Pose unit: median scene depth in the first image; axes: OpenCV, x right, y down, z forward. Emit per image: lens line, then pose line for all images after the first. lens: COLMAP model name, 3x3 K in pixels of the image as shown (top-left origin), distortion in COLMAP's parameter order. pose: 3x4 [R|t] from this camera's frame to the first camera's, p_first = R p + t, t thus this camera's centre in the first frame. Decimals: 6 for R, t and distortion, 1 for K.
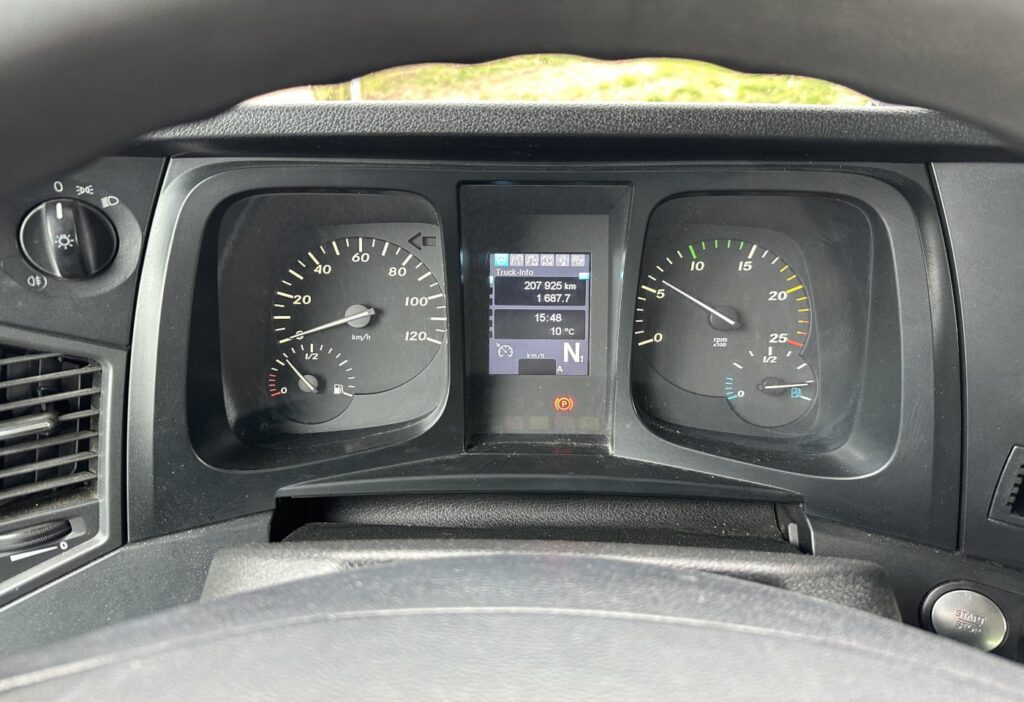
lens RADIAL K [[715.4, 0, 512.0], [0, 715.4, 351.0], [0, 0, 1]] dist [0.062466, -0.086603]
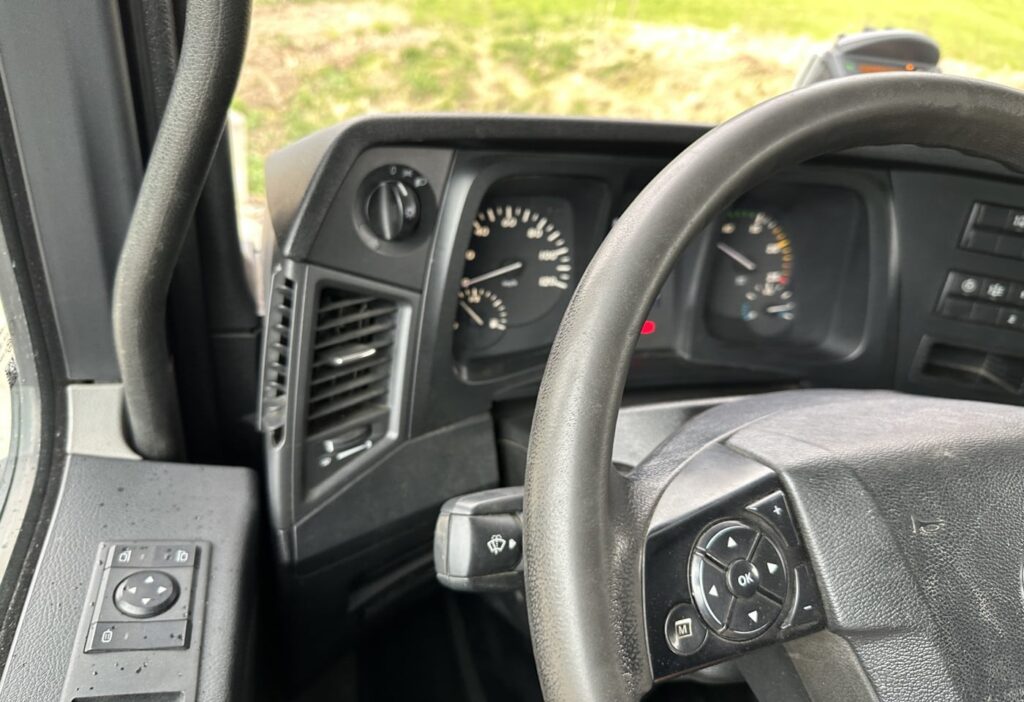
lens RADIAL K [[715.4, 0, 512.0], [0, 715.4, 351.0], [0, 0, 1]] dist [0.062466, -0.086603]
pose [[0.945139, -0.053153, 0.322316, -0.644731], [0.033439, 0.997233, 0.066397, 0.018321], [-0.324953, -0.051977, 0.944301, -0.259205]]
